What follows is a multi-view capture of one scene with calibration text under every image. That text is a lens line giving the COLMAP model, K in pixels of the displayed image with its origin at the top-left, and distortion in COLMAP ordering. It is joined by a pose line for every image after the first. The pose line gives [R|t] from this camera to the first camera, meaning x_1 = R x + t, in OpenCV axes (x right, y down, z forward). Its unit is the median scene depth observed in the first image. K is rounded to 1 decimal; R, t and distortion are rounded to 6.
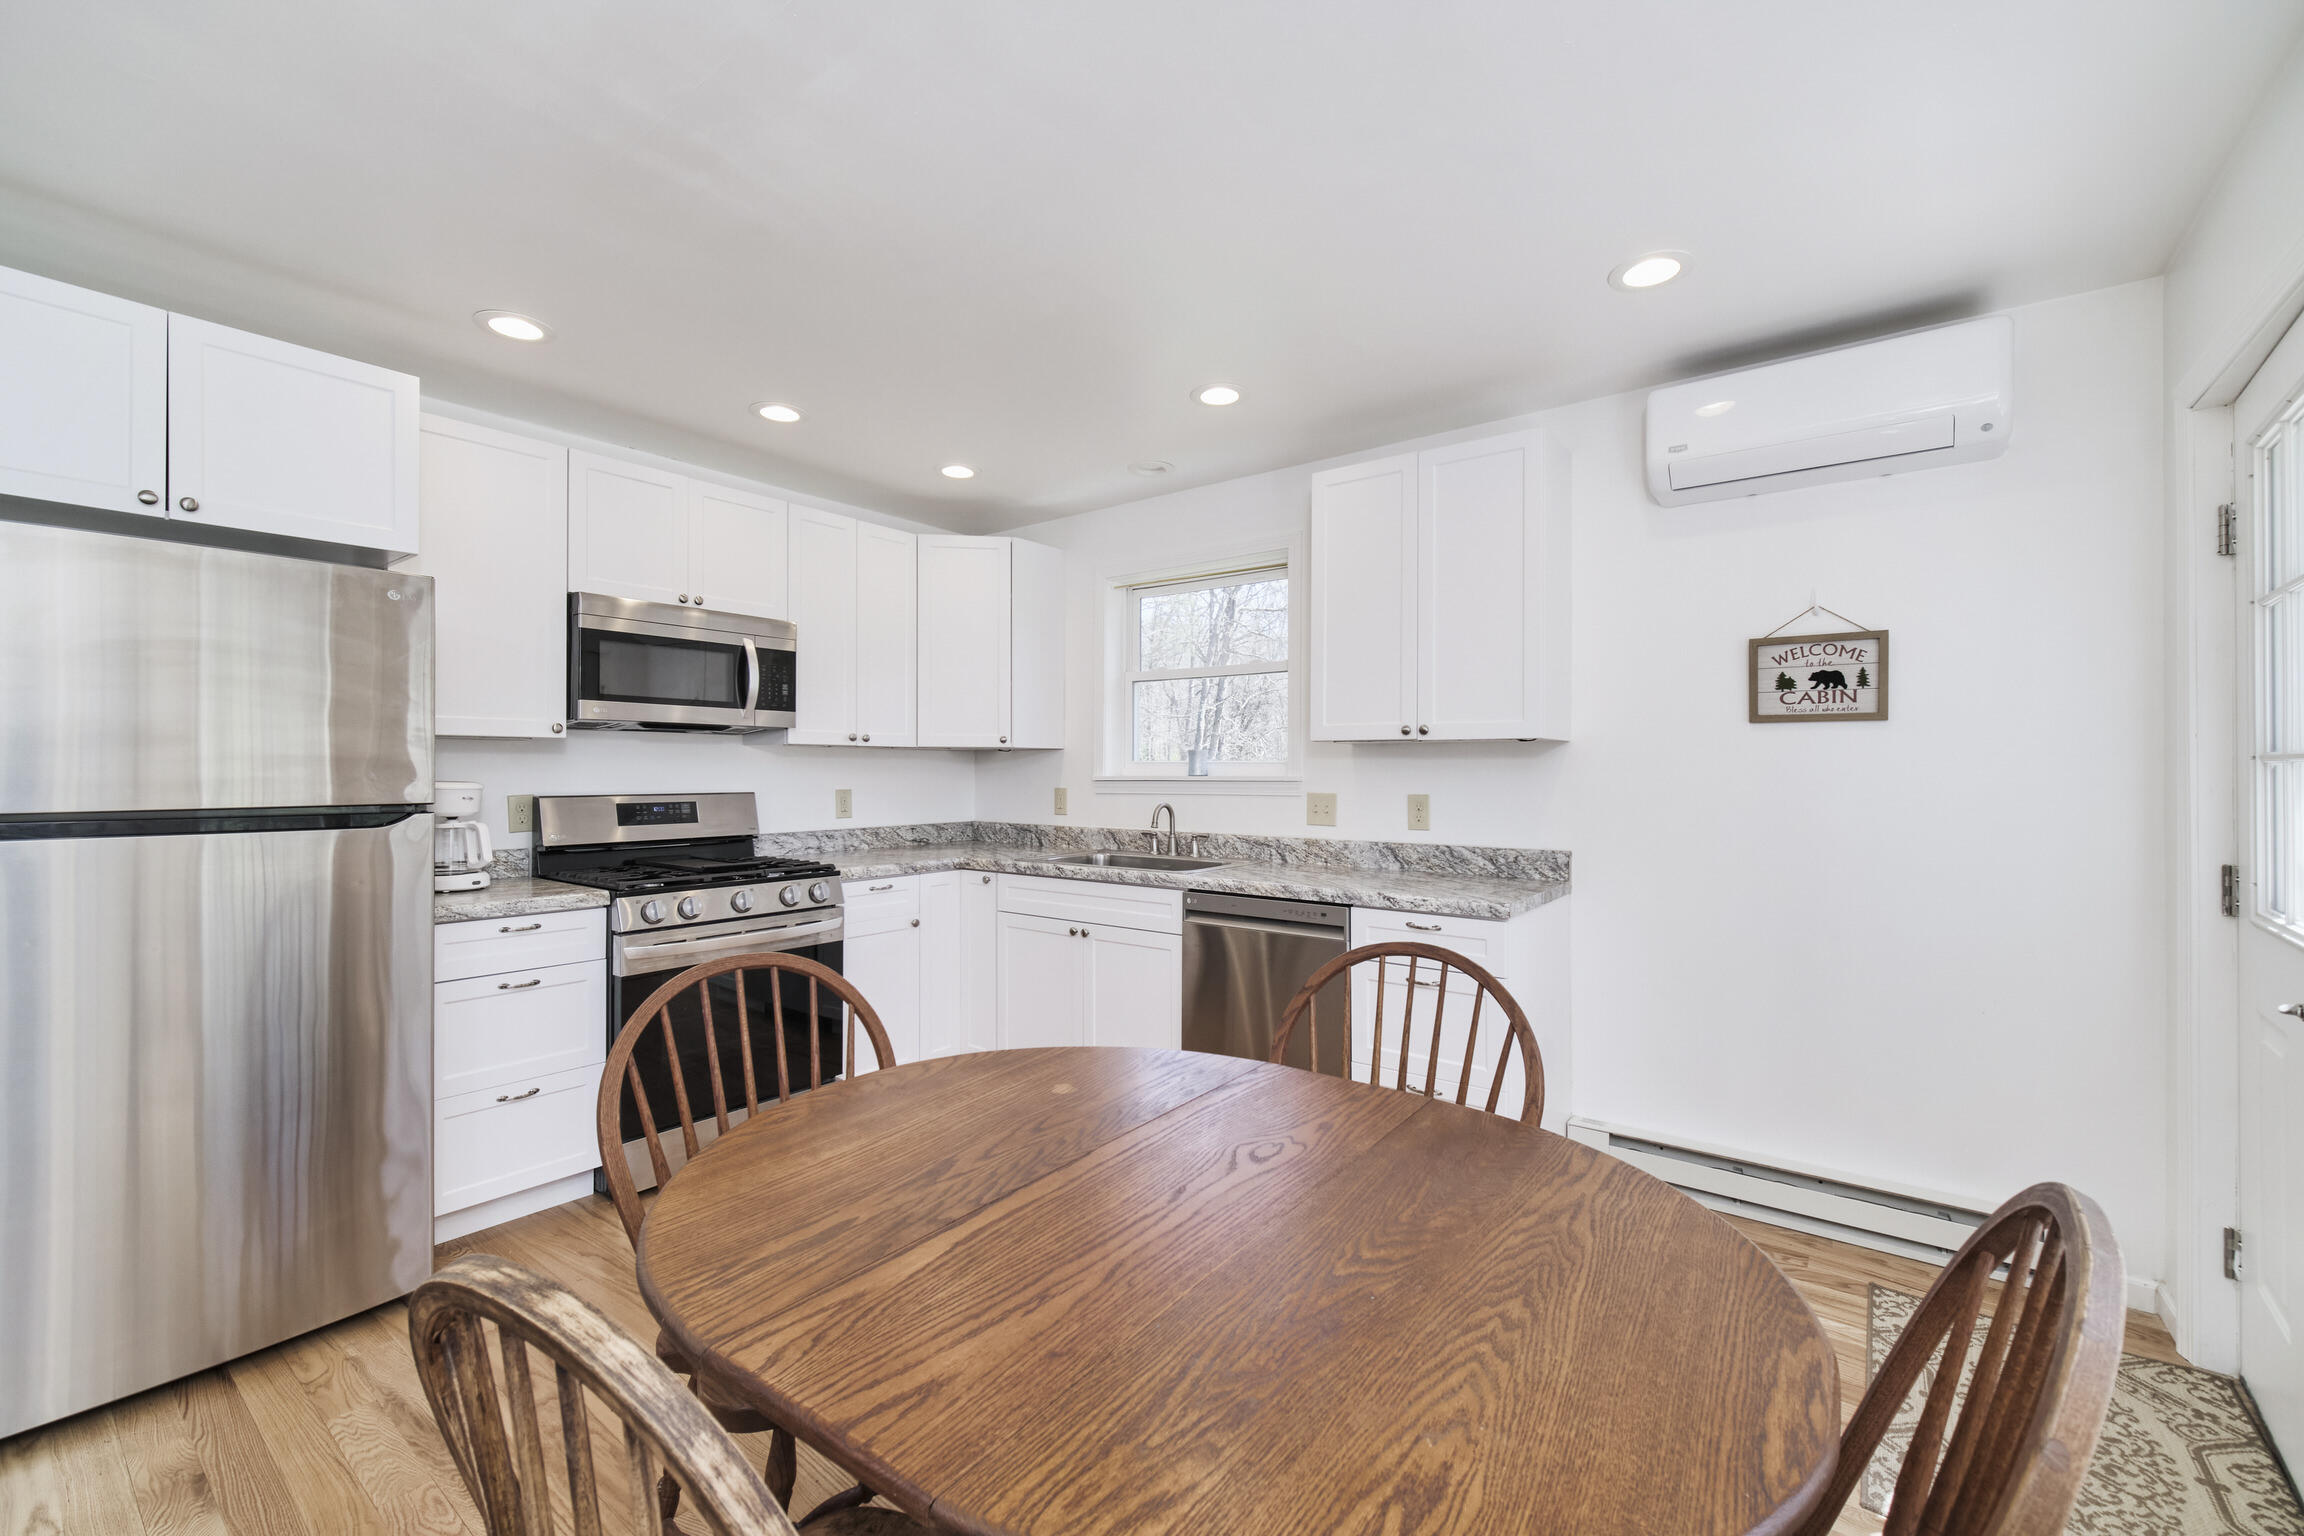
lens RADIAL K [[963.2, 0, 1123.4], [0, 963.2, 770.6], [0, 0, 1]] dist [0.009448, 0.000526]
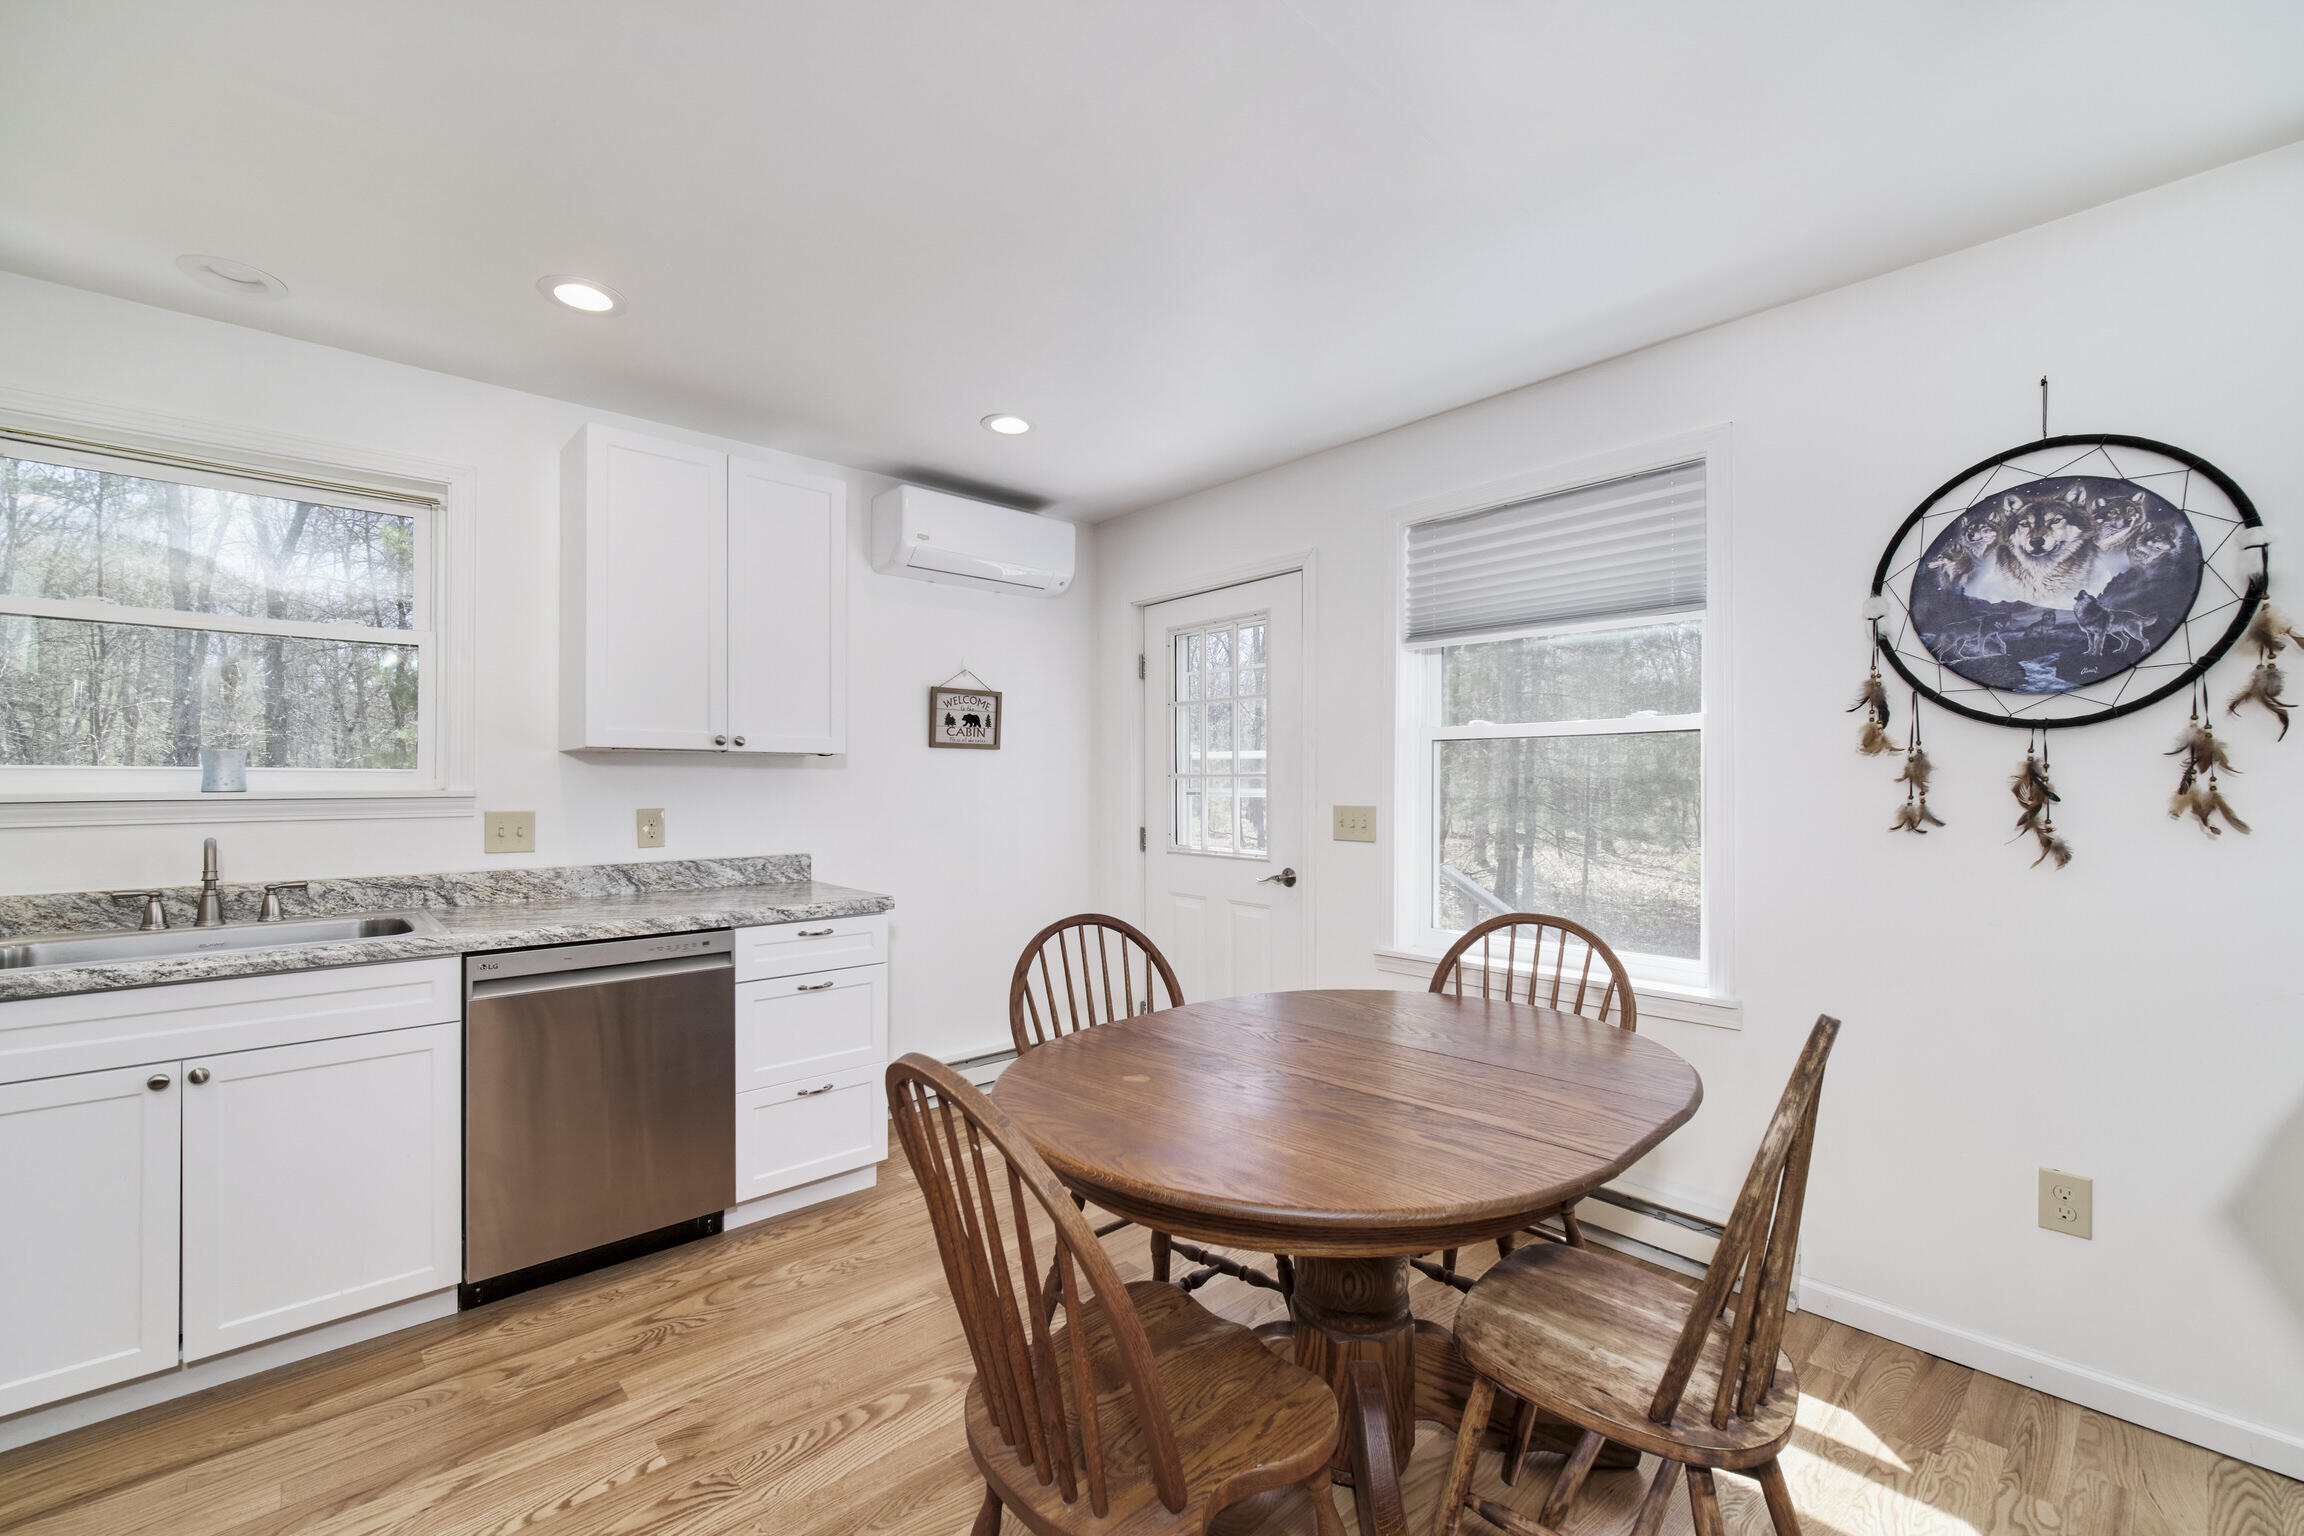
lens RADIAL K [[978.4, 0, 1144.4], [0, 978.4, 779.9], [0, 0, 1]] dist [-0.000281, 0.000040]
pose [[0.142438, 0.001541, 0.989803, -0.689408], [0.001170, 0.999998, -0.001725, -0.000232], [-0.989803, 0.001404, 0.142436, 0.506049]]
